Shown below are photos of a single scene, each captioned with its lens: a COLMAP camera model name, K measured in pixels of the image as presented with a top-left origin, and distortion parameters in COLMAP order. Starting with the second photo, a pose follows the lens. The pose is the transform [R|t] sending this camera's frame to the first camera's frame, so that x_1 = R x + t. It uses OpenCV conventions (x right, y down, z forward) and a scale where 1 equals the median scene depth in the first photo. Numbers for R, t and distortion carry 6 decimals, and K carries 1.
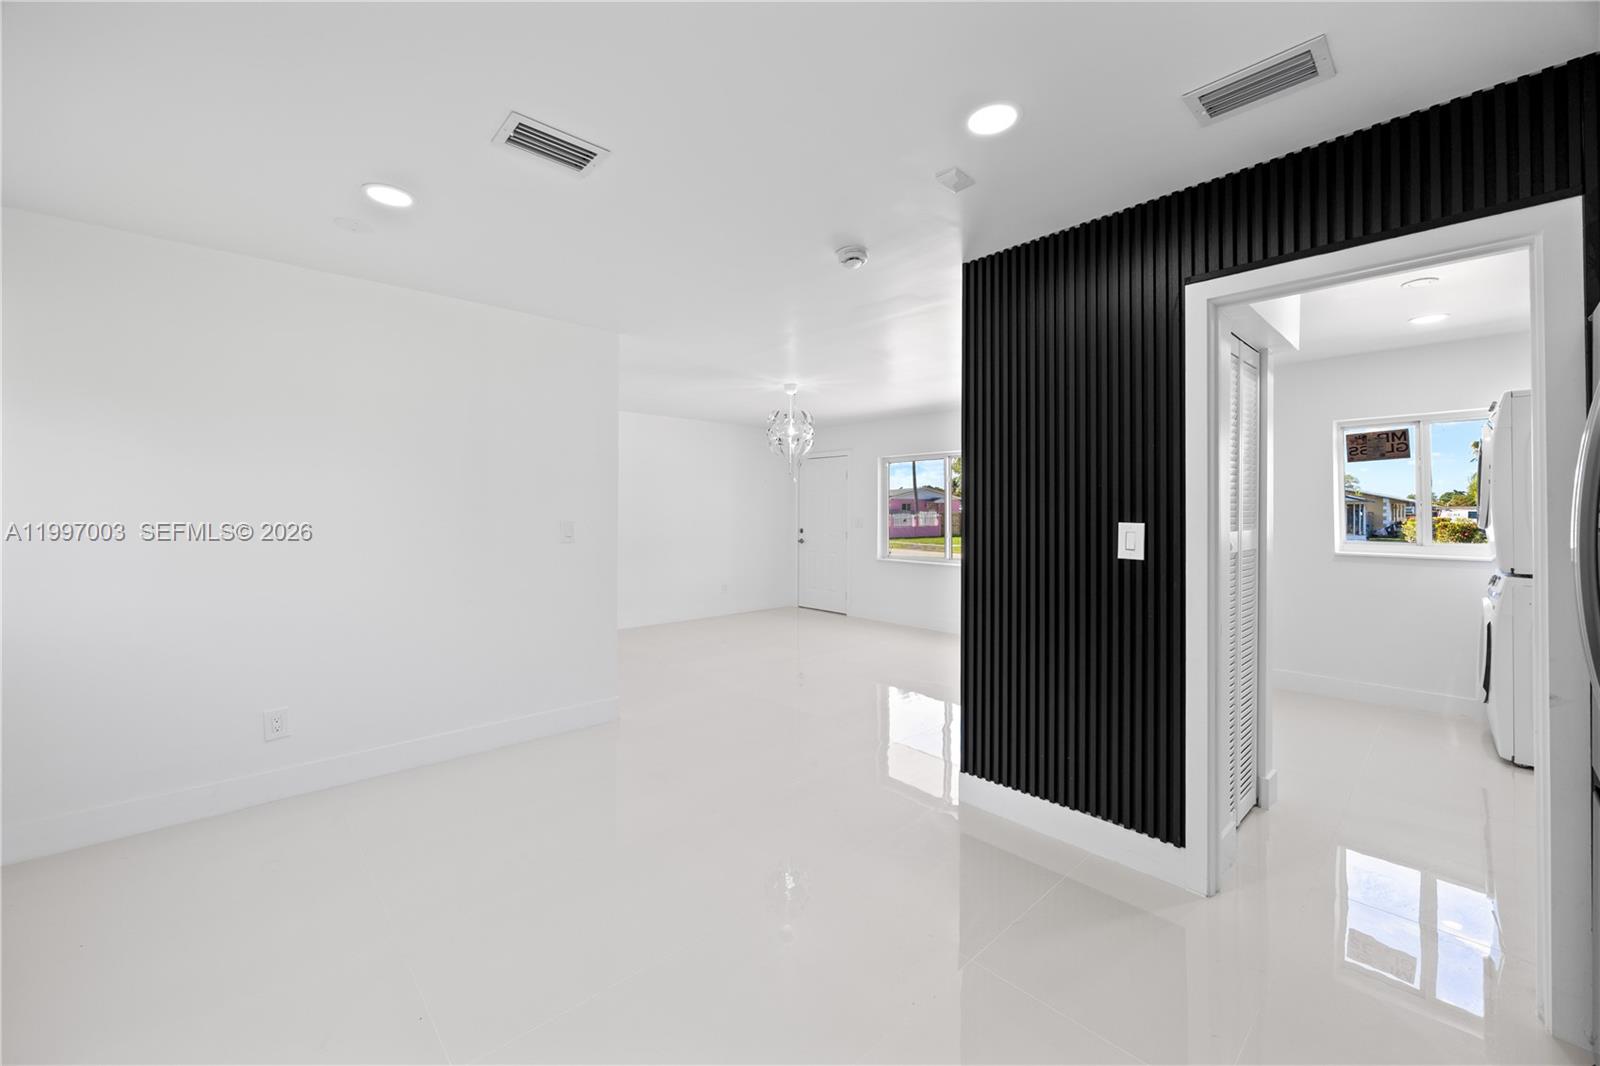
lens RADIAL K [[625.6, 0, 802.4], [0, 625.6, 492.1], [0, 0, 1]] dist [-0.000507, 0.000021]
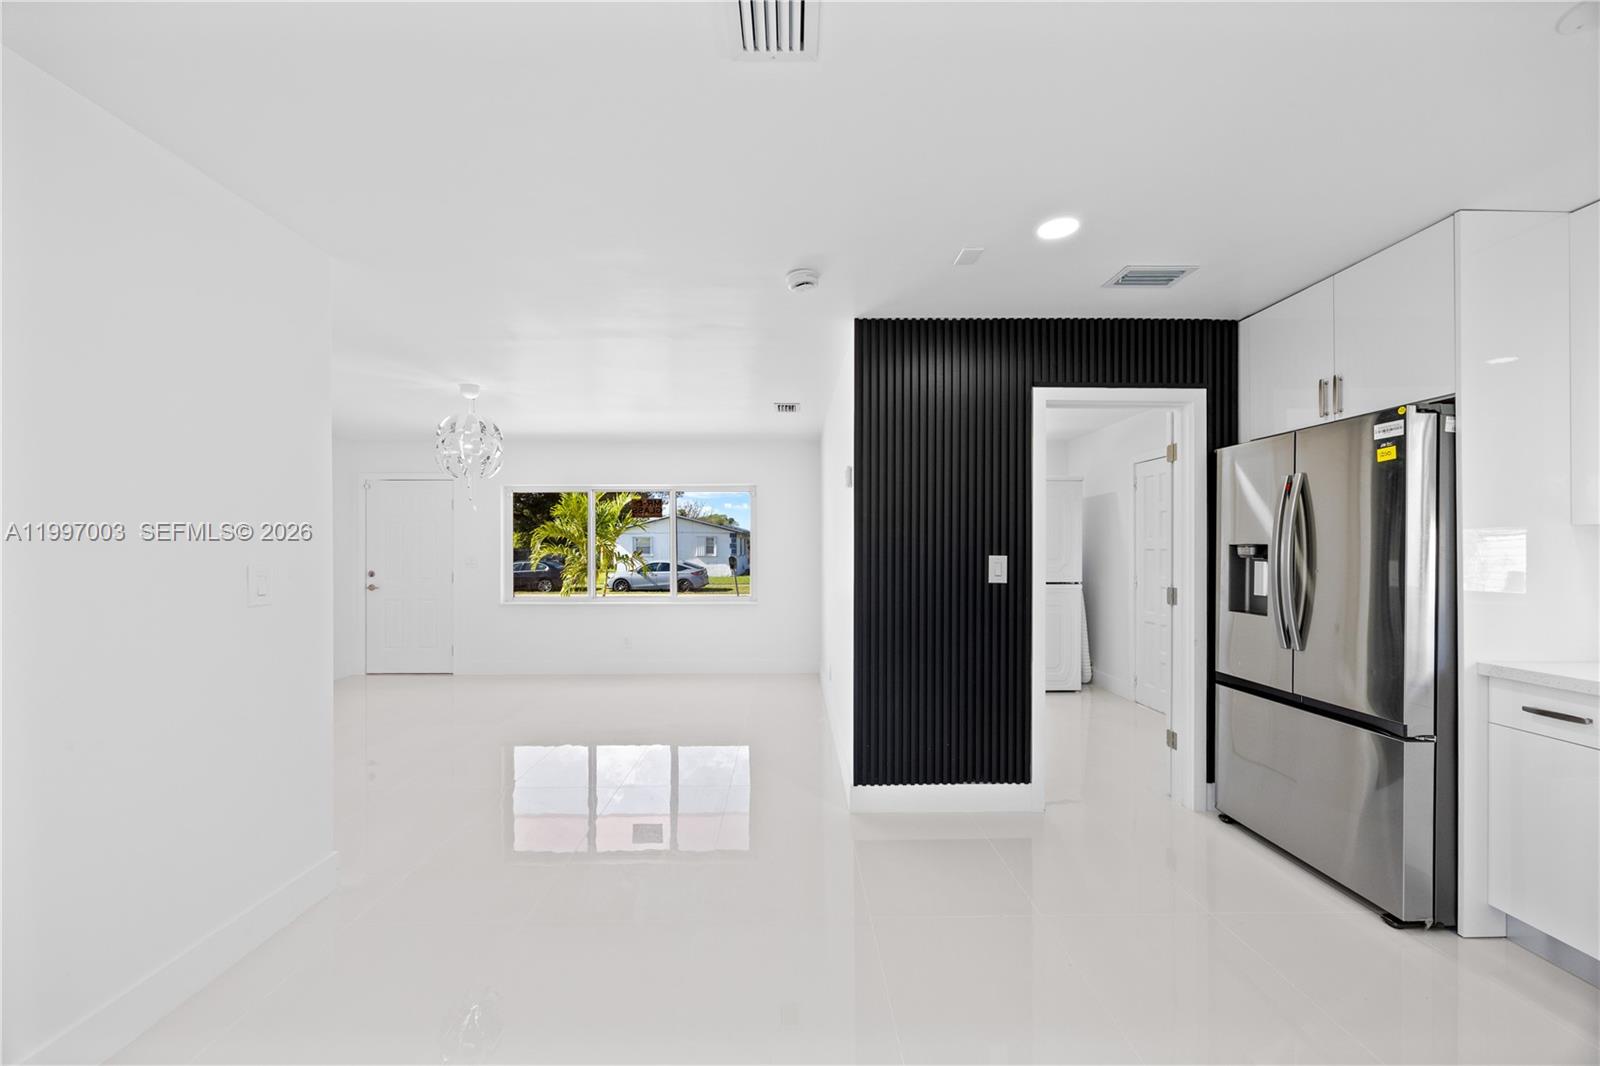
lens RADIAL K [[612.8, 0, 795.8], [0, 612.8, 539.8], [0, 0, 1]] dist [-0.005343, -0.000147]
pose [[0.673032, 0.005018, 0.739597, -0.704926], [-0.019045, 0.999763, 0.010548, 0.009301], [-0.739368, -0.021184, 0.672968, 0.422499]]
